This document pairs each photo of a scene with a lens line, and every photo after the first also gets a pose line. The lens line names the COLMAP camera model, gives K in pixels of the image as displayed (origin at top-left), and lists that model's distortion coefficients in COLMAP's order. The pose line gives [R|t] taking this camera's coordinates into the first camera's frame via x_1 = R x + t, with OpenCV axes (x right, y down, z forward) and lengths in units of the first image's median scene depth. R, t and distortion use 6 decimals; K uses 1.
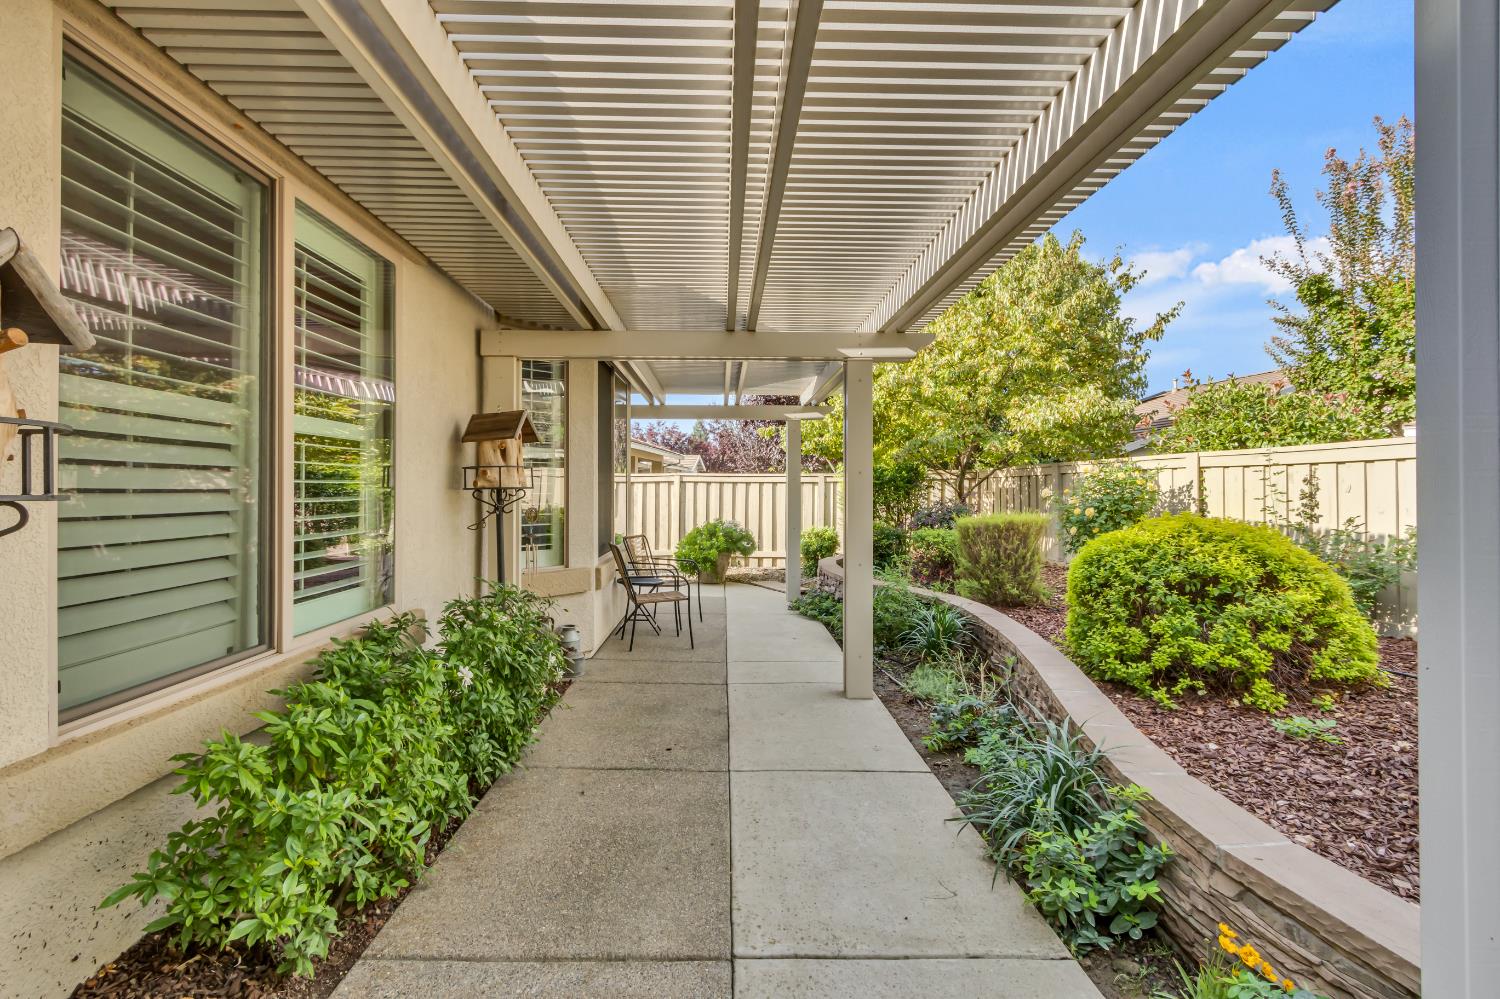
lens RADIAL K [[692.6, 0, 742.3], [0, 692.6, 485.5], [0, 0, 1]] dist [0.007753, -0.000737]
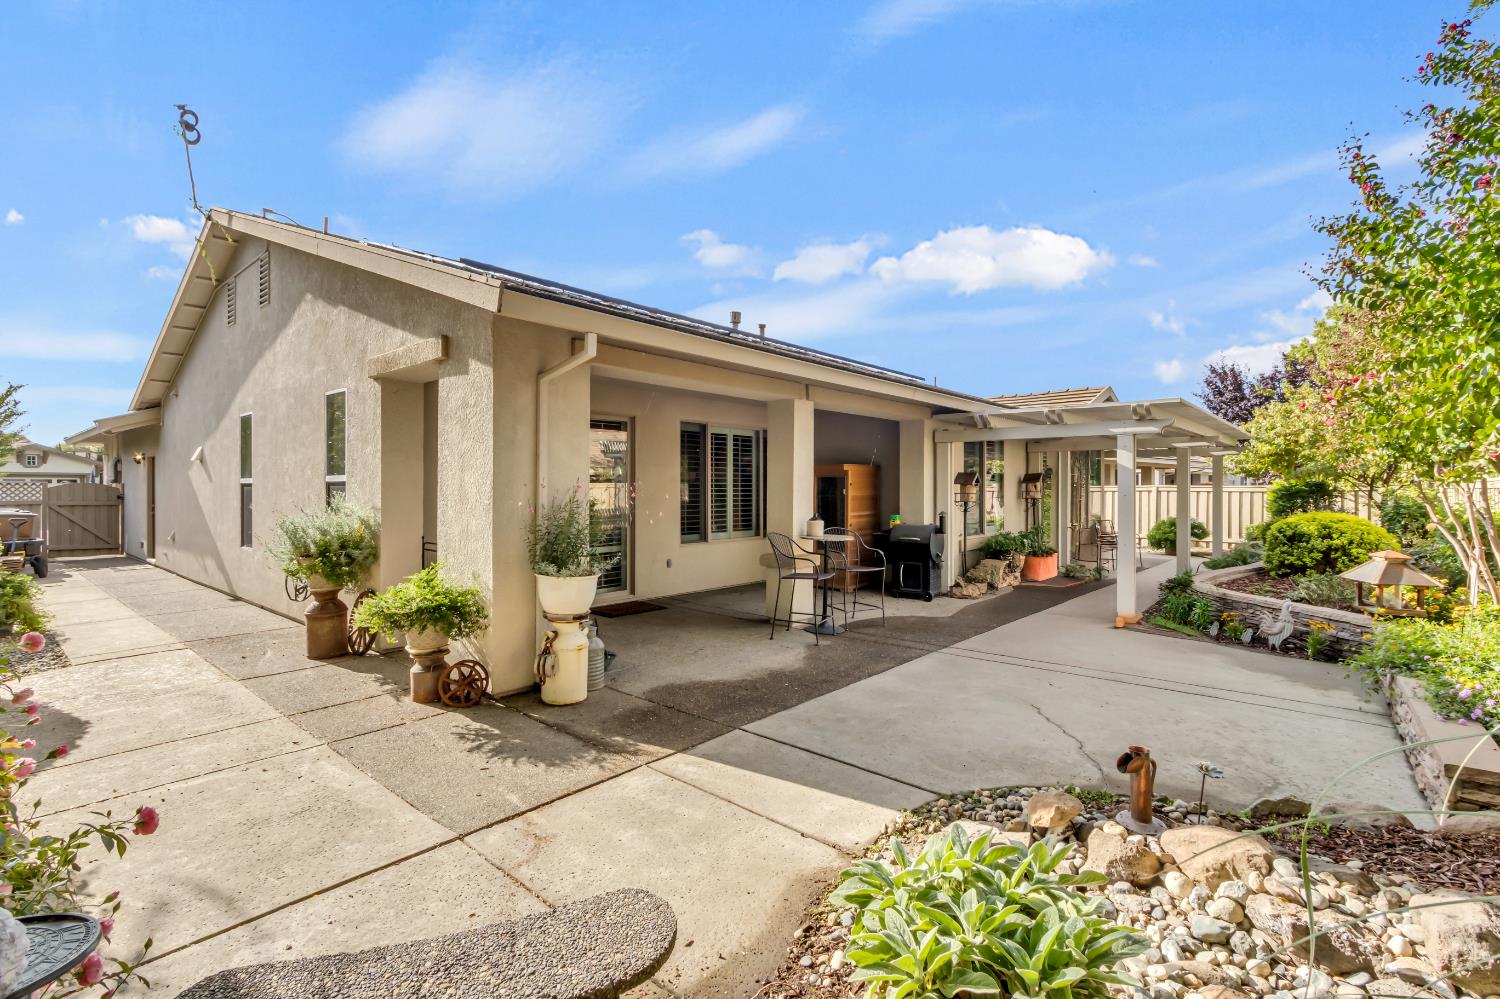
lens RADIAL K [[692.6, 0, 742.3], [0, 692.6, 485.5], [0, 0, 1]] dist [0.007753, -0.000737]
pose [[0.736815, -0.002564, -0.676090, 0.312538], [0.004039, 0.999992, 0.000608, -0.023731], [0.676083, -0.003179, 0.736819, -0.861821]]
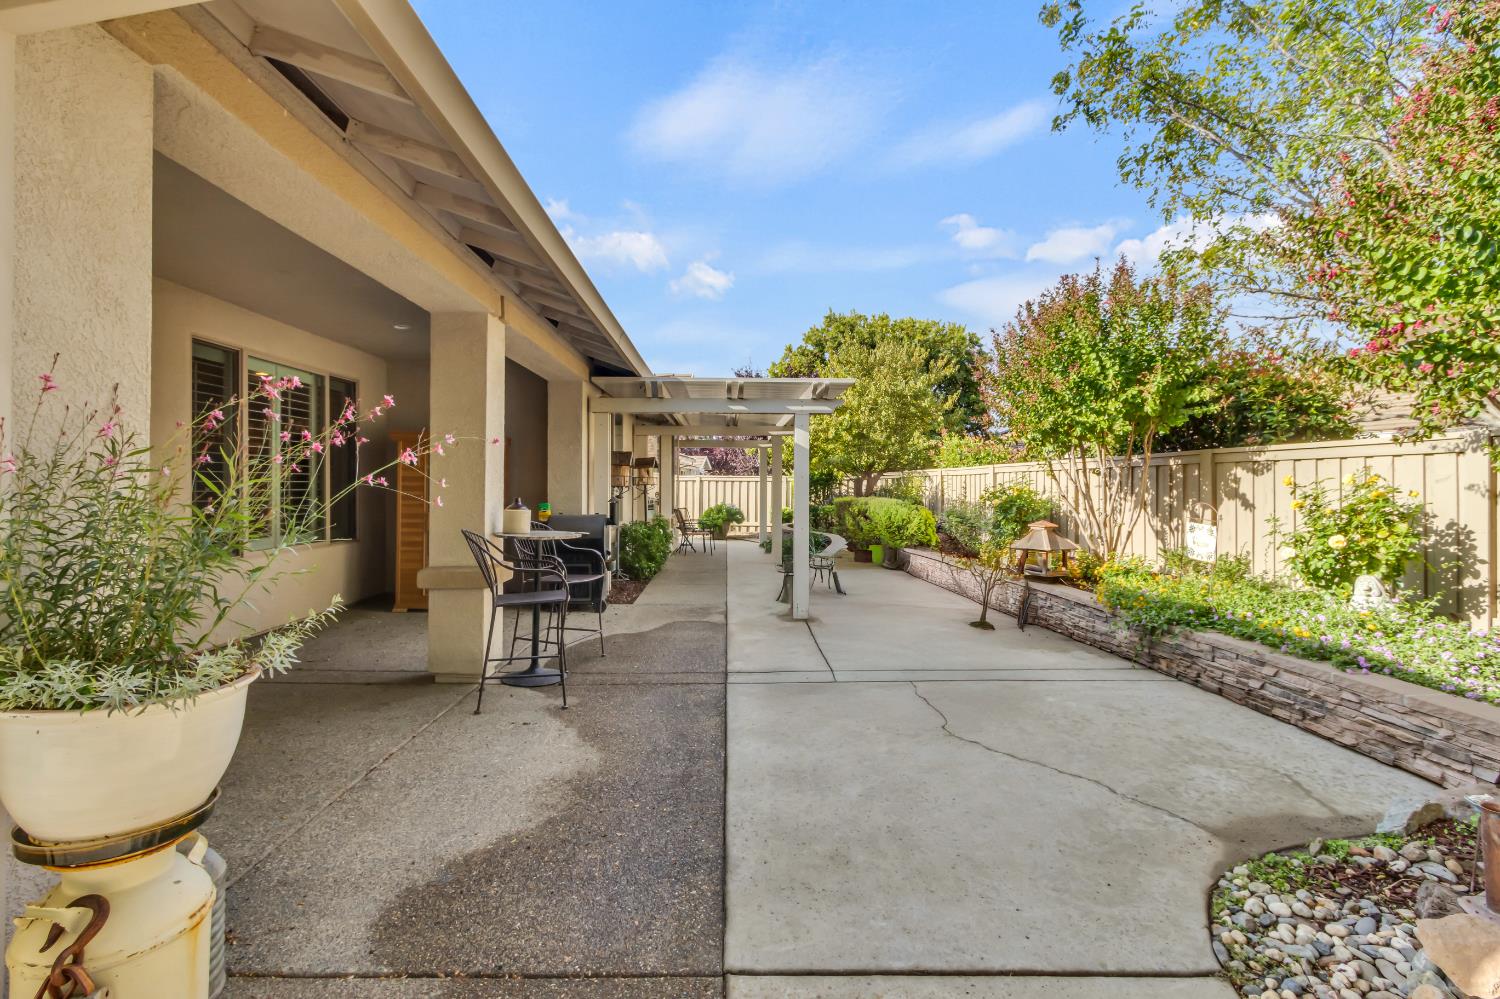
lens RADIAL K [[687.9, 0, 737.0], [0, 687.9, 487.0], [0, 0, 1]] dist [0.010611, -0.004049]
pose [[0.999919, -0.001247, -0.012628, 0.023039], [0.001353, 0.999964, 0.008375, -0.004312], [0.012617, -0.008391, 0.999885, -0.730249]]
